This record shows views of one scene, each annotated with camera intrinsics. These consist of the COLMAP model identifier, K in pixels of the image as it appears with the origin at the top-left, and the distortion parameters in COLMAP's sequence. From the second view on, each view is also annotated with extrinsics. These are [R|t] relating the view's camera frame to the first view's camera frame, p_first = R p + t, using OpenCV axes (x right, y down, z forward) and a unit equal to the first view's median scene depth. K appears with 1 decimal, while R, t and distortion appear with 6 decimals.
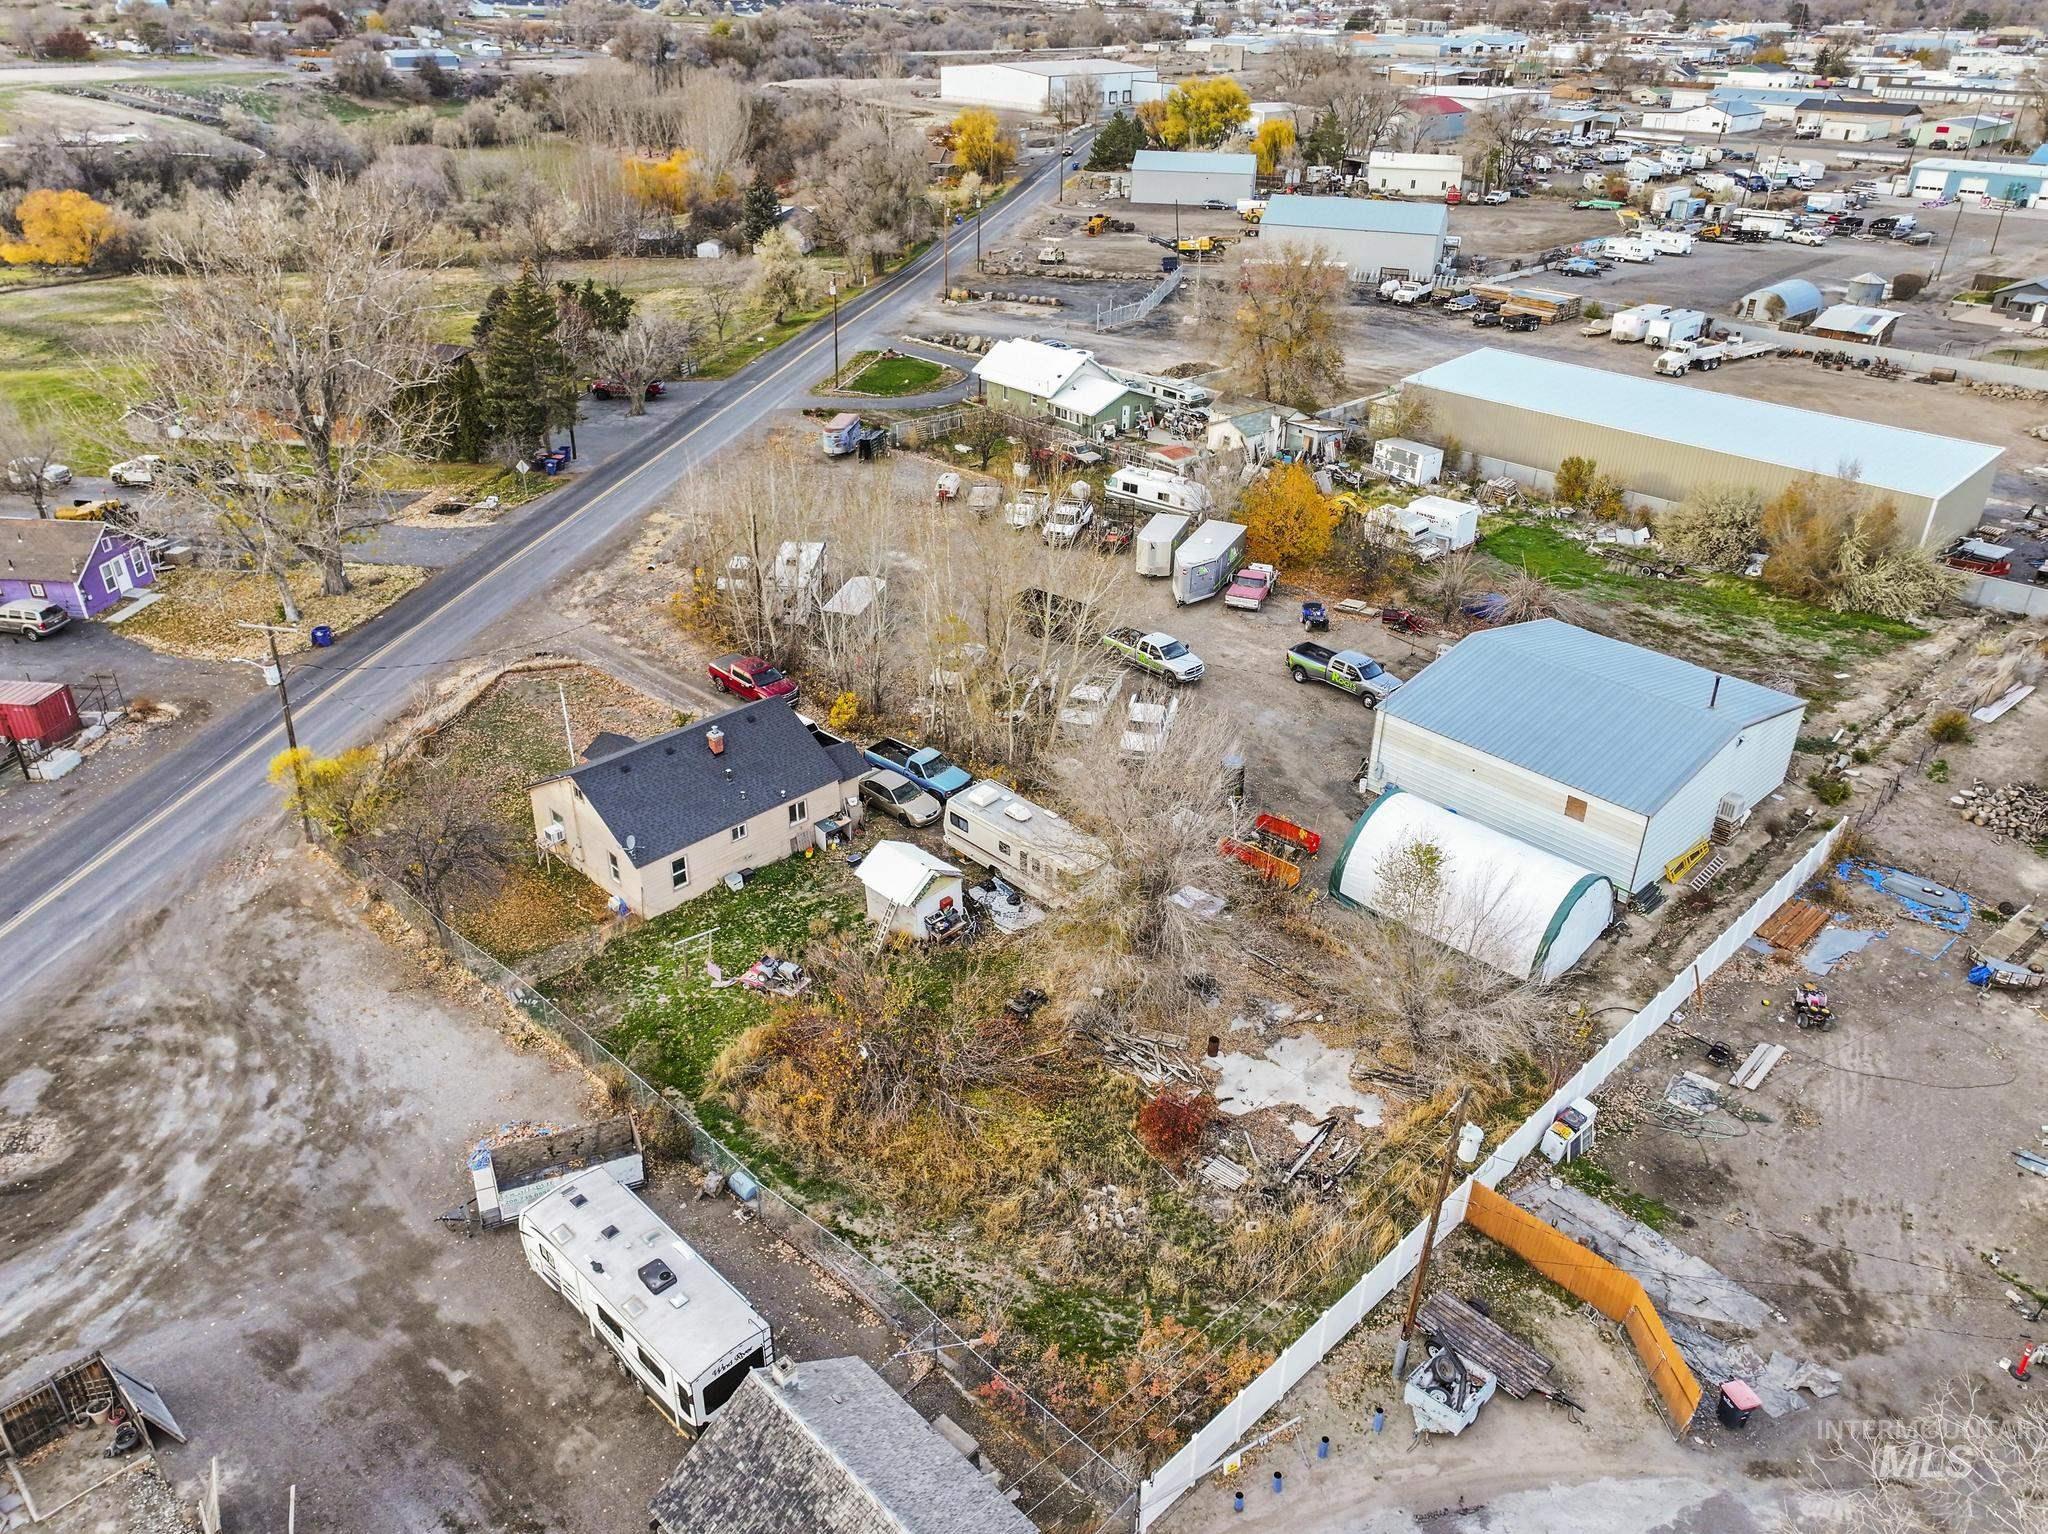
lens RADIAL K [[1449.7, 0, 1024.0], [0, 1449.7, 767.0], [0, 0, 1]] dist [-0.001102, 0.018292]
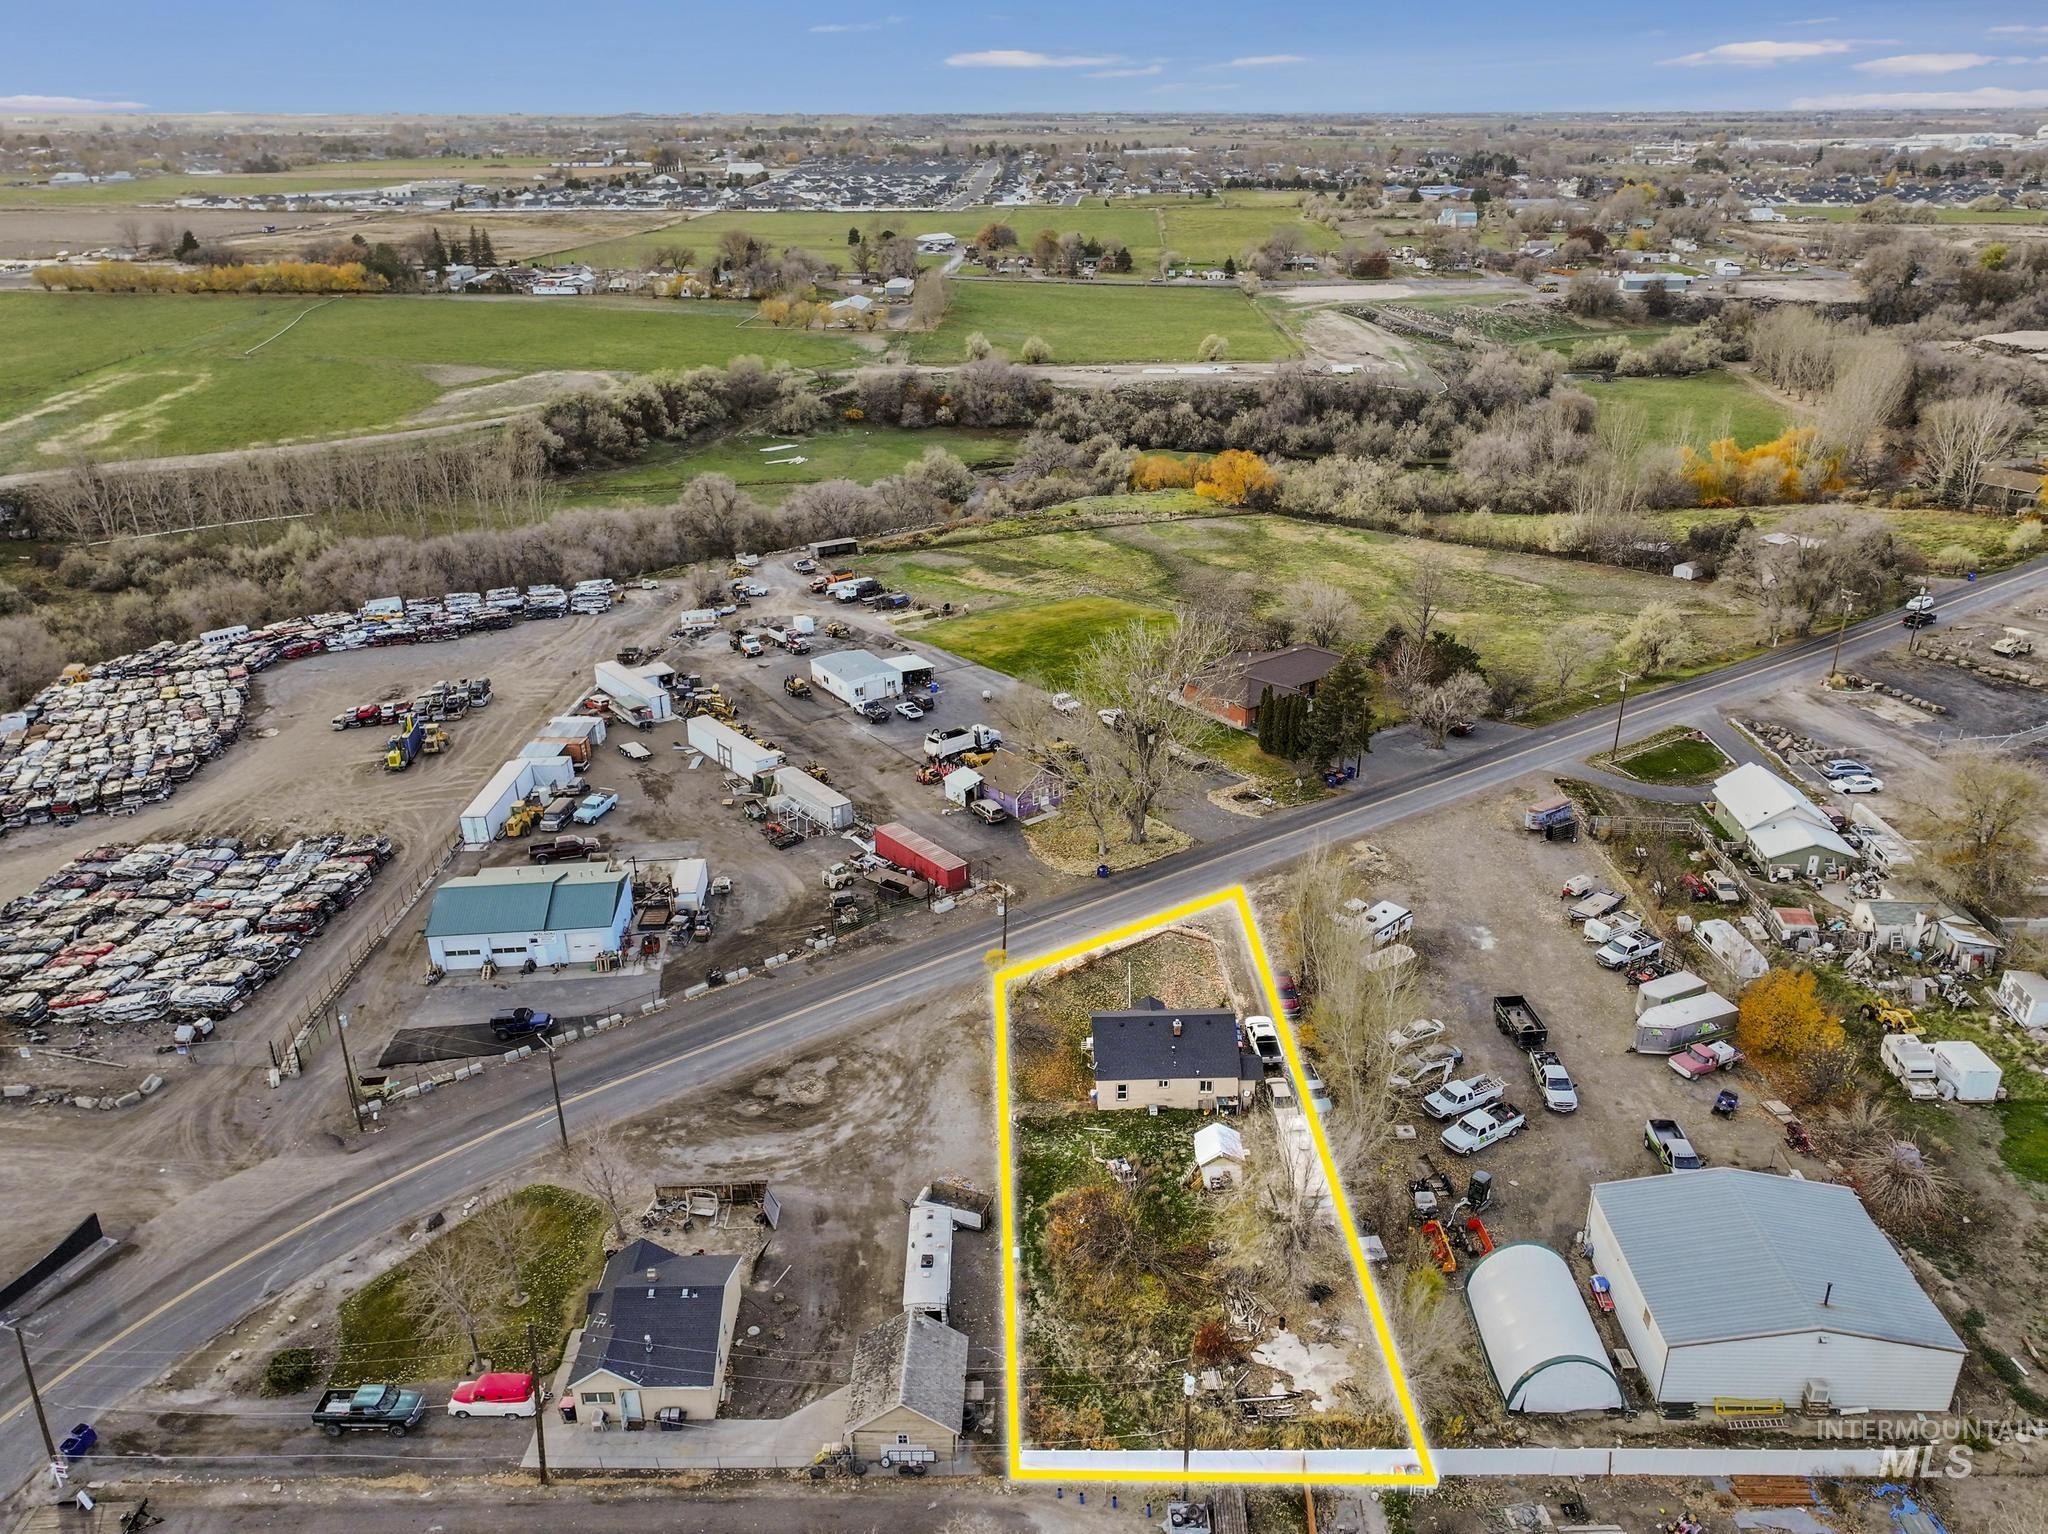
lens RADIAL K [[1468.4, 0, 1041.0], [0, 1468.4, 769.3], [0, 0, 1]] dist [0.010833, 0.000943]
pose [[0.710869, 0.260770, -0.653195, 0.514225], [-0.320009, 0.946947, 0.029778, -0.217743], [0.626306, 0.187860, 0.756604, -0.330581]]
